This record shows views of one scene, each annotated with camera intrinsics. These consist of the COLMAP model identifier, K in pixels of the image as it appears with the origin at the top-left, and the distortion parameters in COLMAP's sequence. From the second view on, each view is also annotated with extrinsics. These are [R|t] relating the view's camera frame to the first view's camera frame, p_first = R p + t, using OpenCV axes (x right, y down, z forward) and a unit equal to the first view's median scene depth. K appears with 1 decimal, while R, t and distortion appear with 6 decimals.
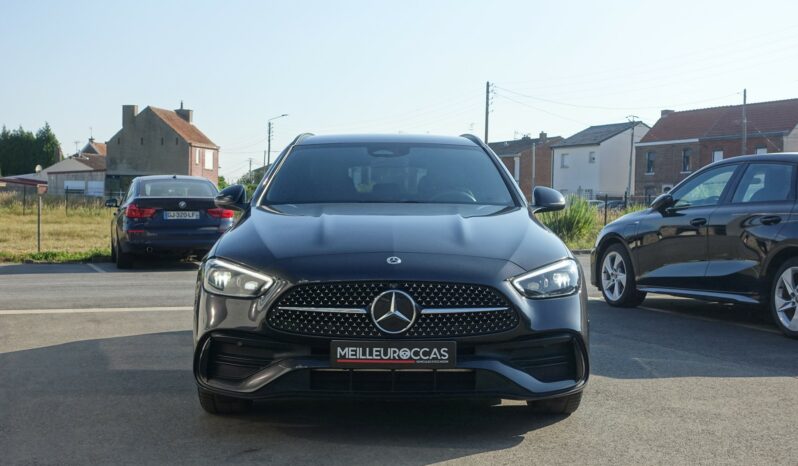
lens RADIAL K [[1130.5, 0, 399.0], [0, 1130.5, 233.0], [0, 0, 1]] dist [-0.006371, -0.010885]
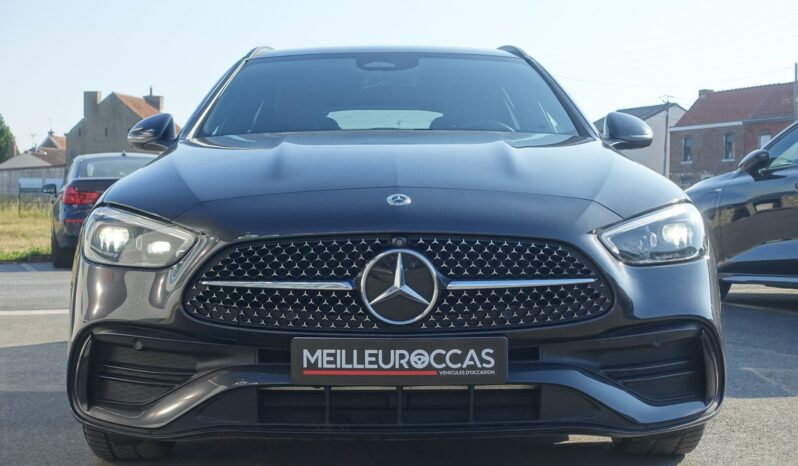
lens RADIAL K [[1294.2, 0, 399.0], [0, 1294.2, 233.0], [0, 0, 1]] dist [-0.027651, -0.037327]
pose [[0.999949, -0.010035, -0.000923, -0.004054], [0.010034, 0.999950, -0.000332, 0.041245], [0.000926, 0.000323, 1.000000, 0.329297]]
